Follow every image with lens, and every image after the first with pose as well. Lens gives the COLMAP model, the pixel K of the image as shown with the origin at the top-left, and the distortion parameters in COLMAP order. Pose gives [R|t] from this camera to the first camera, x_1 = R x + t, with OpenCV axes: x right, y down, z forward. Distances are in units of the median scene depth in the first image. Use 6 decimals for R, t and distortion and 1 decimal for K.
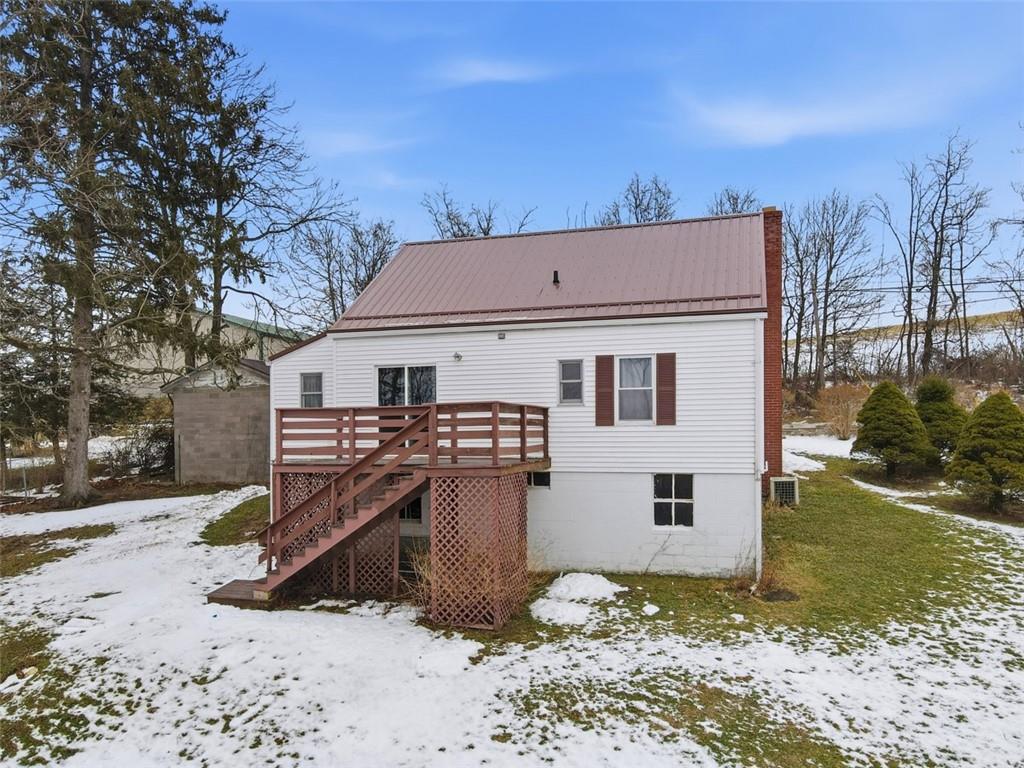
lens RADIAL K [[771.3, 0, 512.0], [0, 771.3, 384.0], [0, 0, 1]] dist [0.015044, -0.029065]
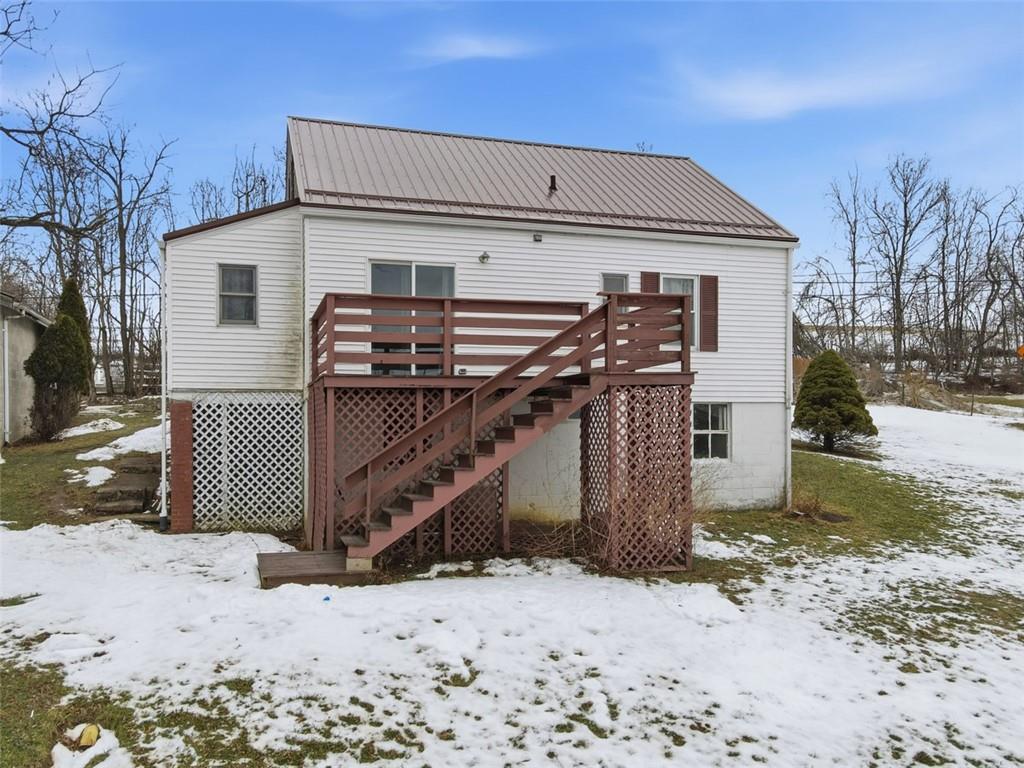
lens RADIAL K [[813.4, 0, 371.9], [0, 813.4, 387.9], [0, 0, 1]] dist [-0.042757, 0.077925]
pose [[0.837510, 0.039812, 0.544970, -0.774876], [-0.034026, 0.999206, -0.020704, 0.150691], [-0.545362, -0.001204, 0.838200, 0.453749]]
